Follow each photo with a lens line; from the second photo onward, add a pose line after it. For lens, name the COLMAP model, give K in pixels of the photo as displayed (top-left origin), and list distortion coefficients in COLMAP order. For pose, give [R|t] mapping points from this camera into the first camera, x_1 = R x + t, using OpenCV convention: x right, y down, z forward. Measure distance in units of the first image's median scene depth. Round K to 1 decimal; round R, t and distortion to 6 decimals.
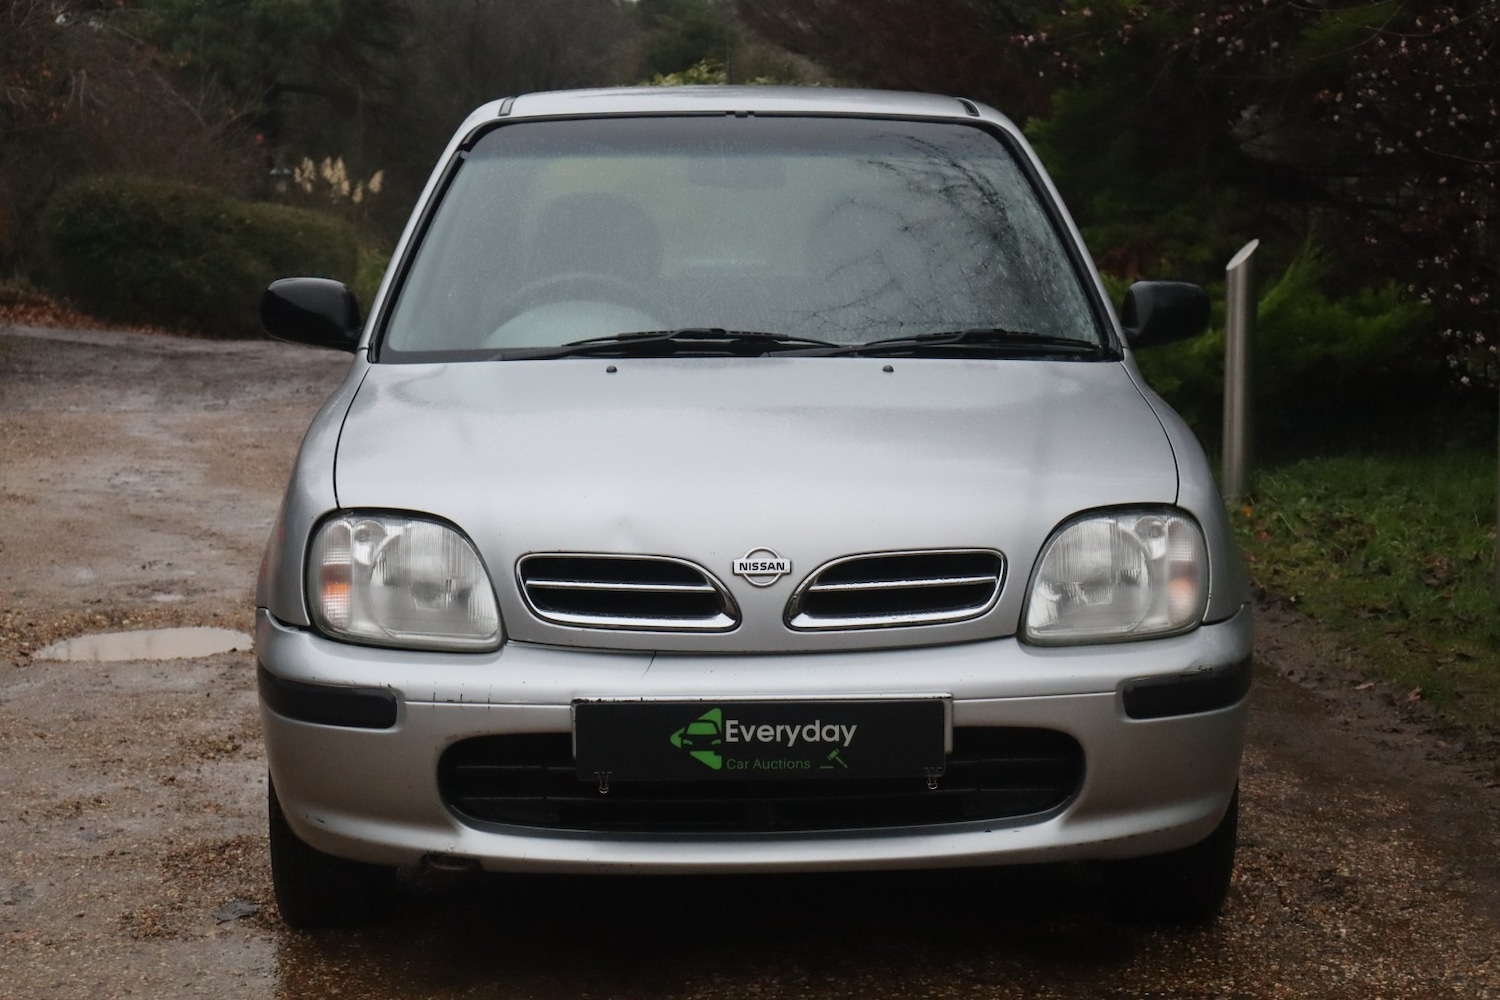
lens RADIAL K [[2971.8, 0, 750.0], [0, 2971.8, 500.0], [0, 0, 1]] dist [0.003564, -0.056648]
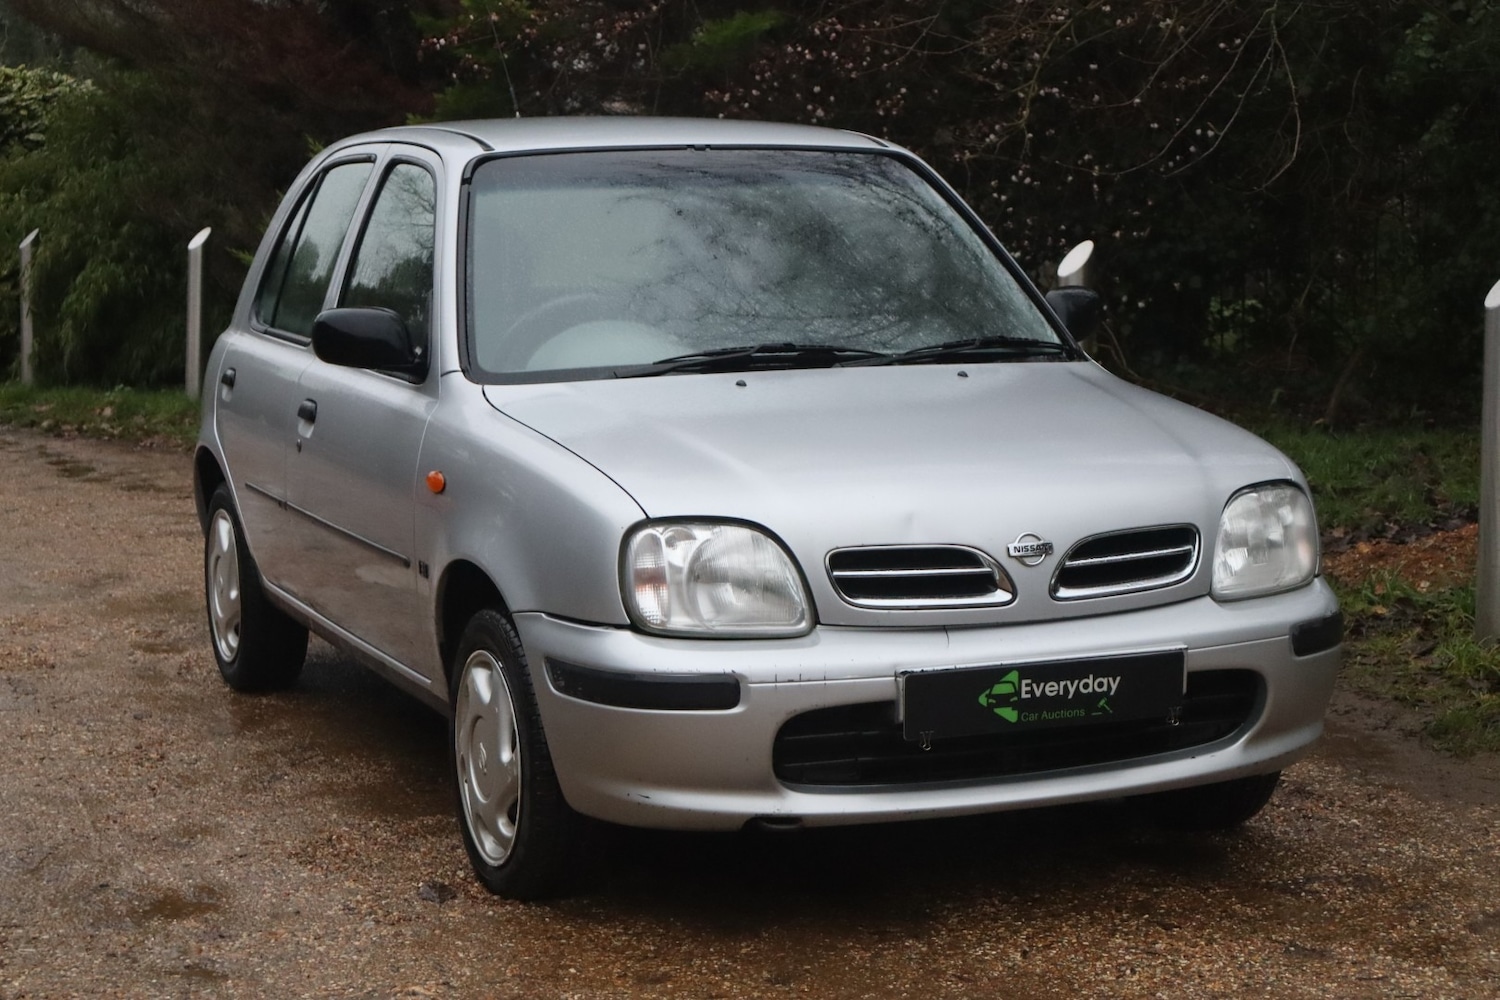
lens RADIAL K [[2971.8, 0, 750.0], [0, 2971.8, 500.0], [0, 0, 1]] dist [0.003564, -0.056648]
pose [[0.936669, -0.049899, 0.346644, -0.395367], [0.046115, 0.998752, 0.019160, -0.019199], [-0.347168, -0.001961, 0.937801, -0.053974]]
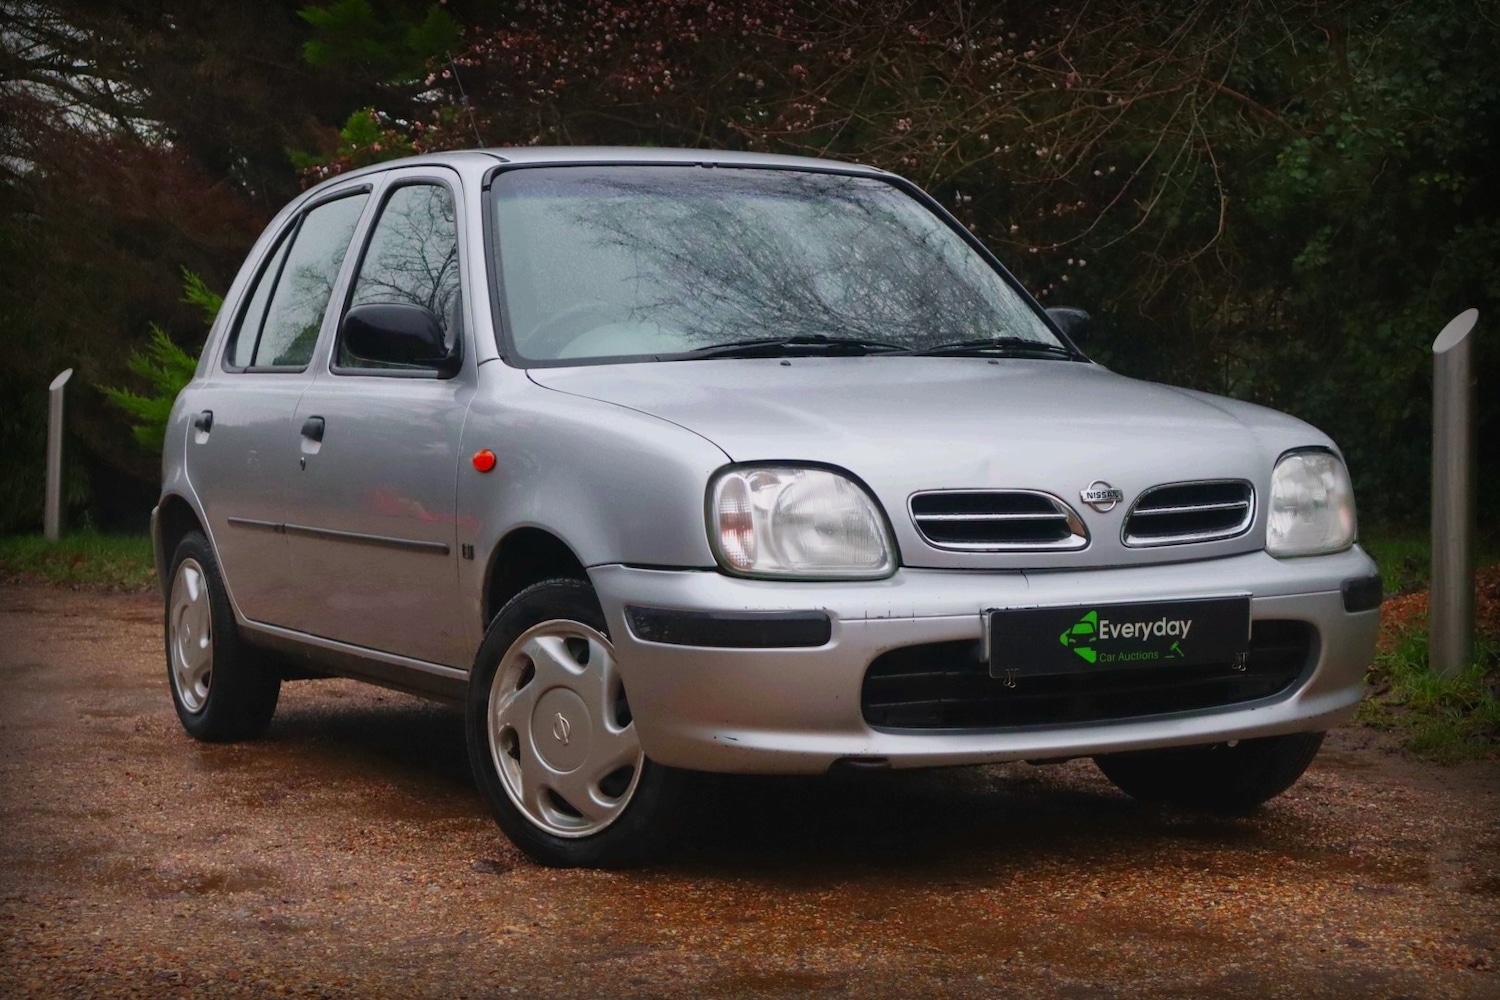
lens RADIAL K [[2971.8, 0, 750.0], [0, 2971.8, 500.0], [0, 0, 1]] dist [0.003564, -0.056648]
pose [[0.905170, -0.024795, 0.424327, -0.494870], [0.053617, 0.996983, -0.056117, 0.065444], [-0.421655, 0.073547, 0.903769, -0.023076]]
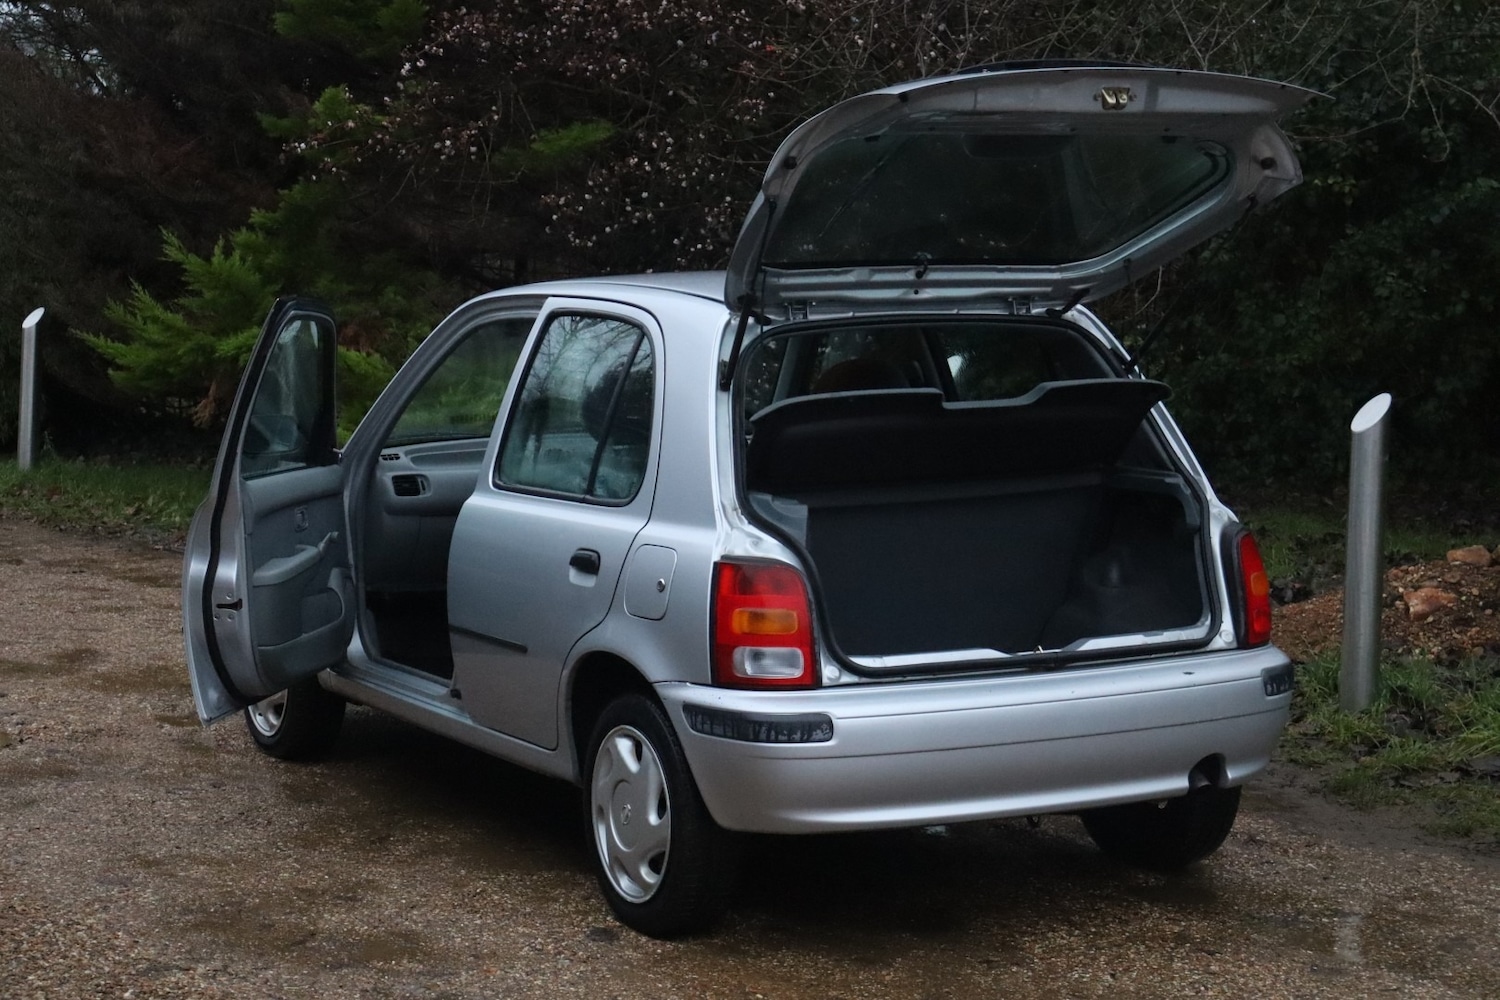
lens RADIAL K [[2971.8, 0, 750.0], [0, 2971.8, 500.0], [0, 0, 1]] dist [0.003564, -0.056648]
pose [[0.881701, -0.042246, 0.469914, -0.657255], [0.041430, 0.999068, 0.012084, -0.061067], [-0.469986, 0.008814, 0.882630, -0.173541]]
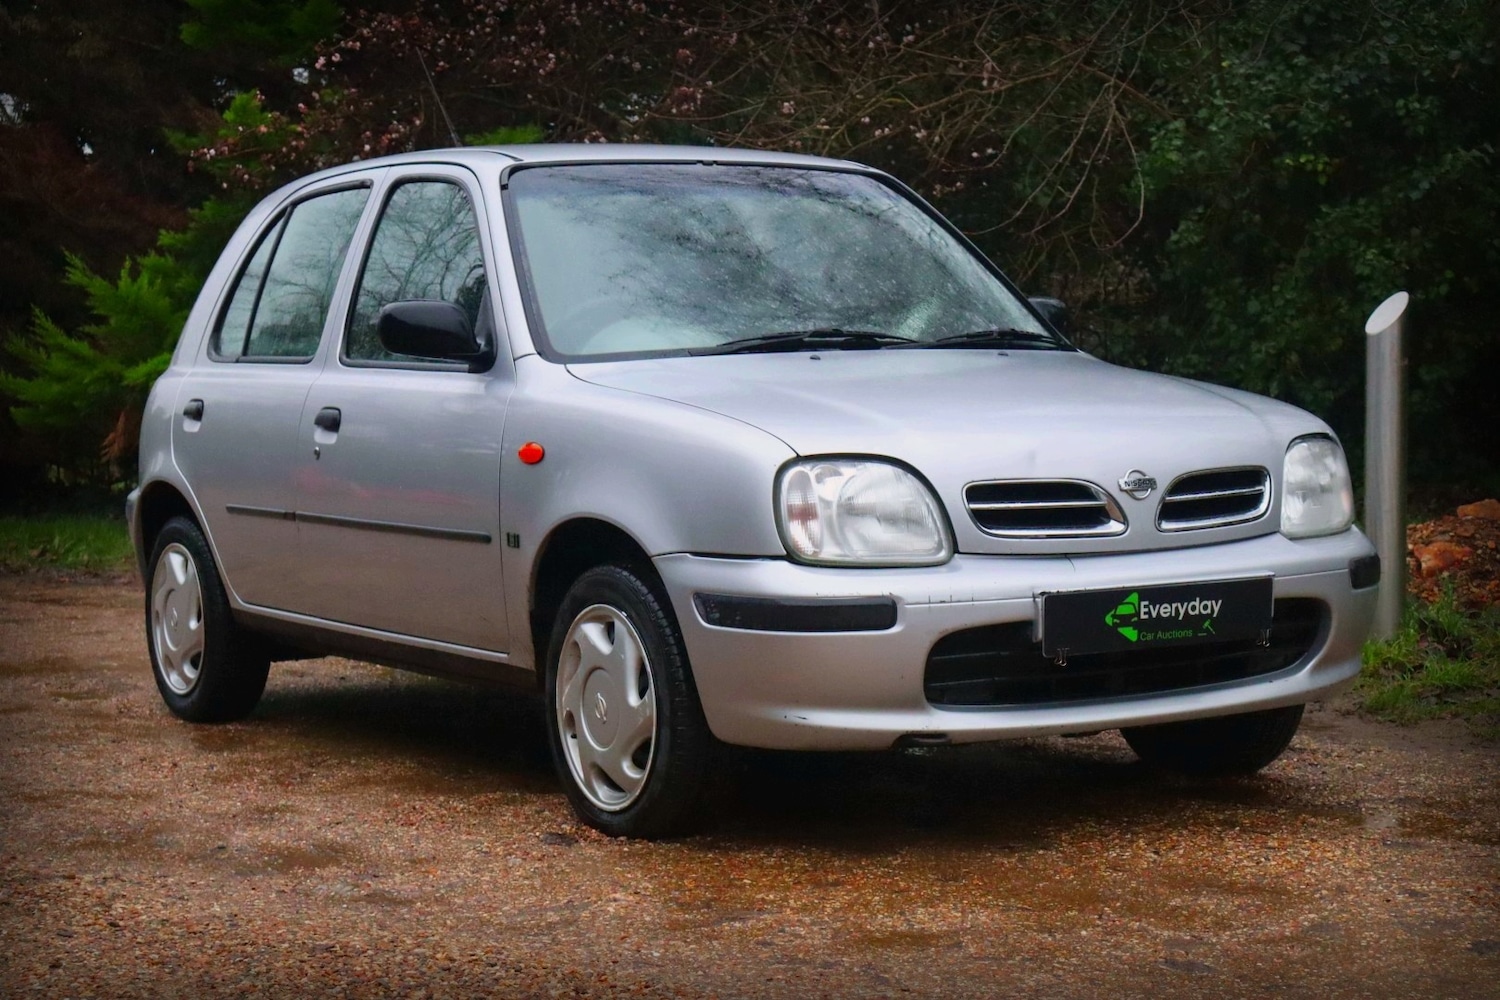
lens RADIAL K [[2971.8, 0, 750.0], [0, 2971.8, 500.0], [0, 0, 1]] dist [0.003564, -0.056648]
pose [[0.869314, -0.039338, 0.492692, -0.600544], [0.067430, 0.996947, -0.039375, 0.053356], [-0.489639, 0.067451, 0.869312, -0.024811]]
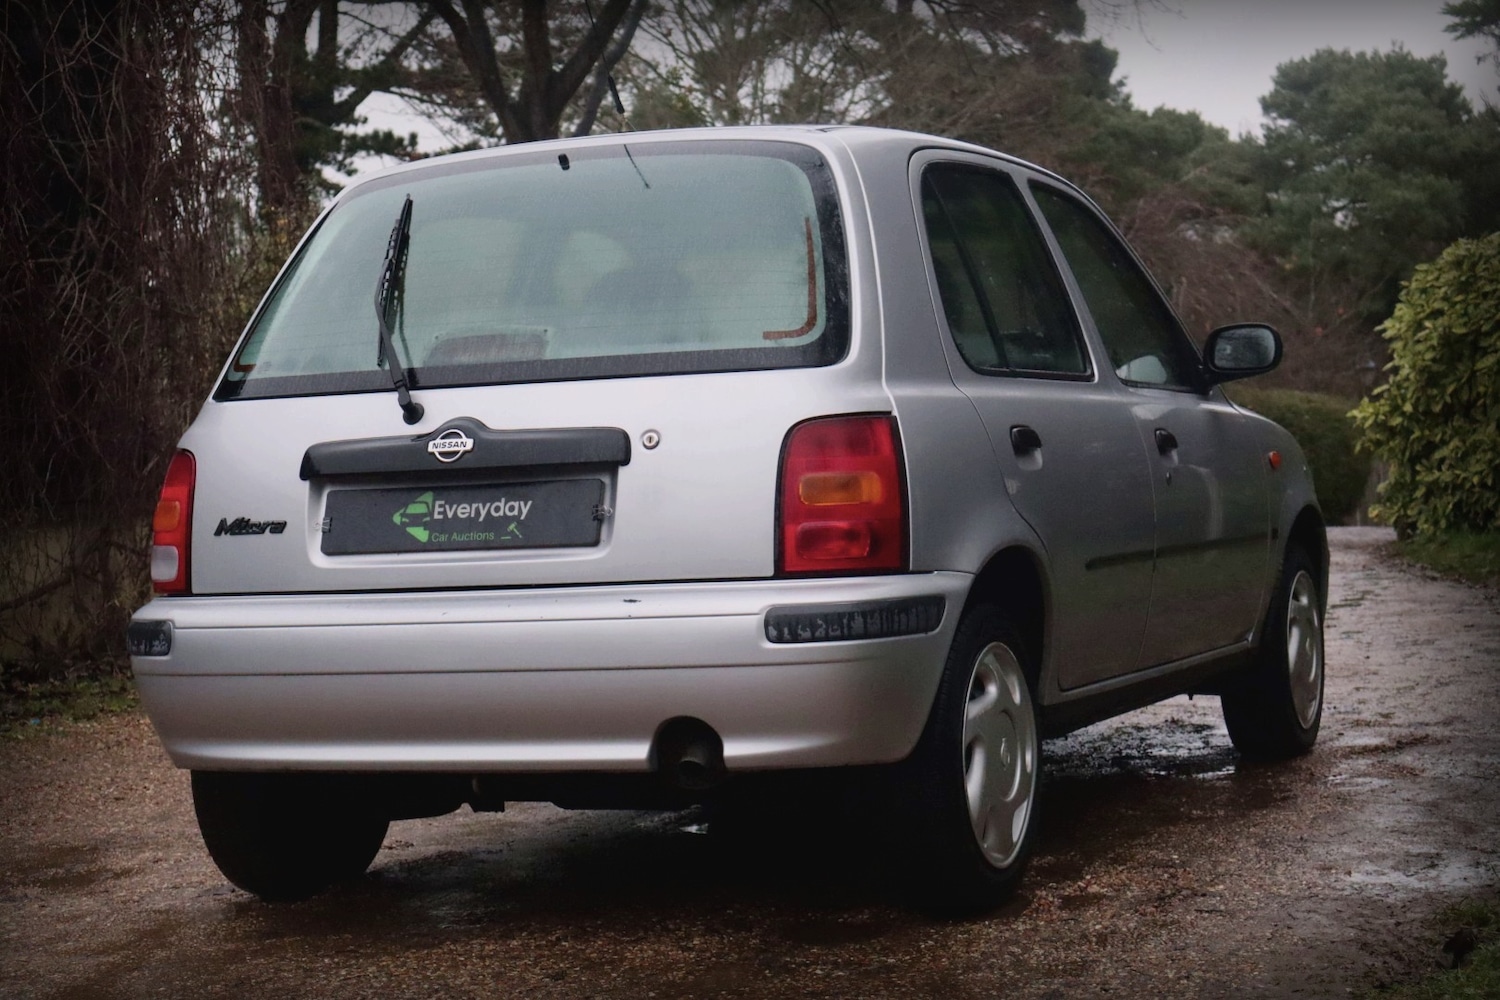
lens RADIAL K [[2971.8, 0, 750.0], [0, 2971.8, 500.0], [0, 0, 1]] dist [0.003564, -0.056648]
pose [[0.918101, -0.029669, -0.395235, 0.434550], [0.001344, 0.997422, -0.071750, 0.063403], [0.396345, 0.065343, 0.915774, 0.010814]]
